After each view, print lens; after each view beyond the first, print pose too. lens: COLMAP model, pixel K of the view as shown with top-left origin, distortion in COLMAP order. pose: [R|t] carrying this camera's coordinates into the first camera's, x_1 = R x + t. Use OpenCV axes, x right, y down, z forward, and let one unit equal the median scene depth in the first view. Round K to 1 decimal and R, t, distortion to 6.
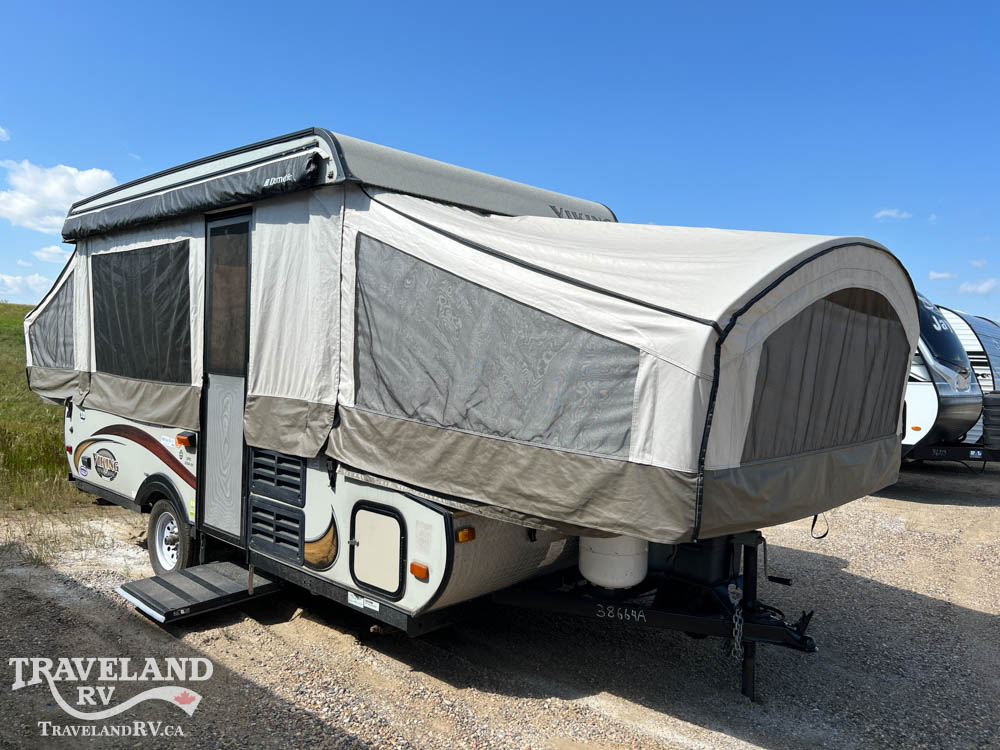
lens RADIAL K [[740.0, 0, 496.4], [0, 740.0, 379.4], [0, 0, 1]] dist [0.007232, -0.007255]
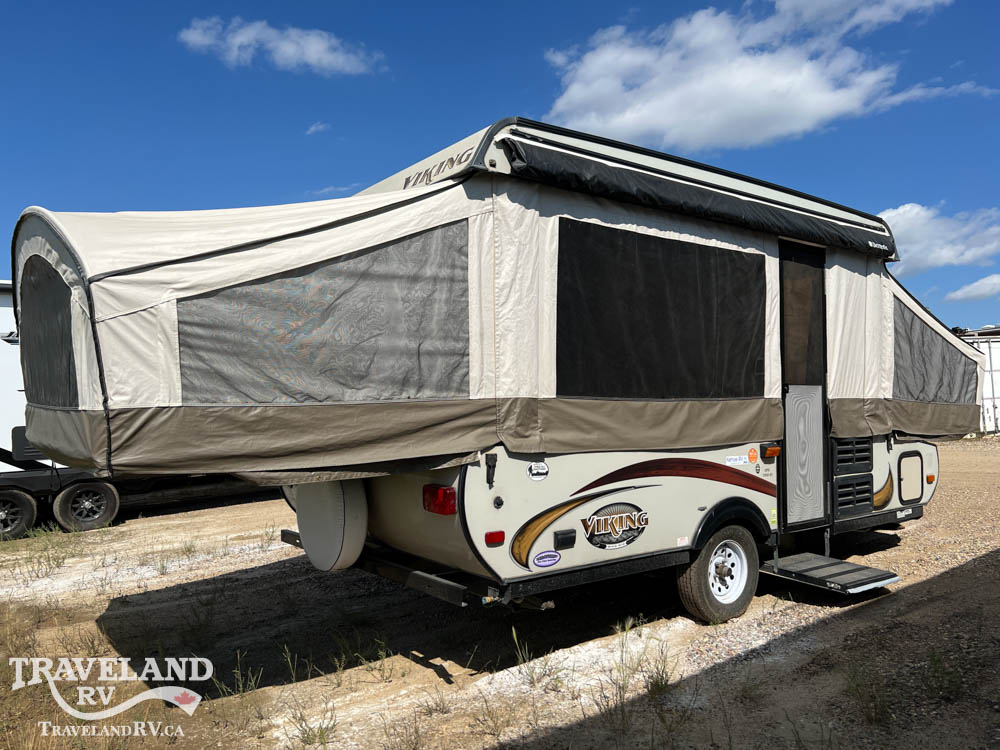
lens RADIAL K [[740.0, 0, 493.6], [0, 740.0, 373.9], [0, 0, 1]] dist [0.007232, -0.007255]
pose [[0.193426, -0.009648, 0.981067, -1.539566], [0.043015, 0.999074, 0.001344, -0.043590], [-0.980172, 0.041940, 0.193662, 1.210006]]
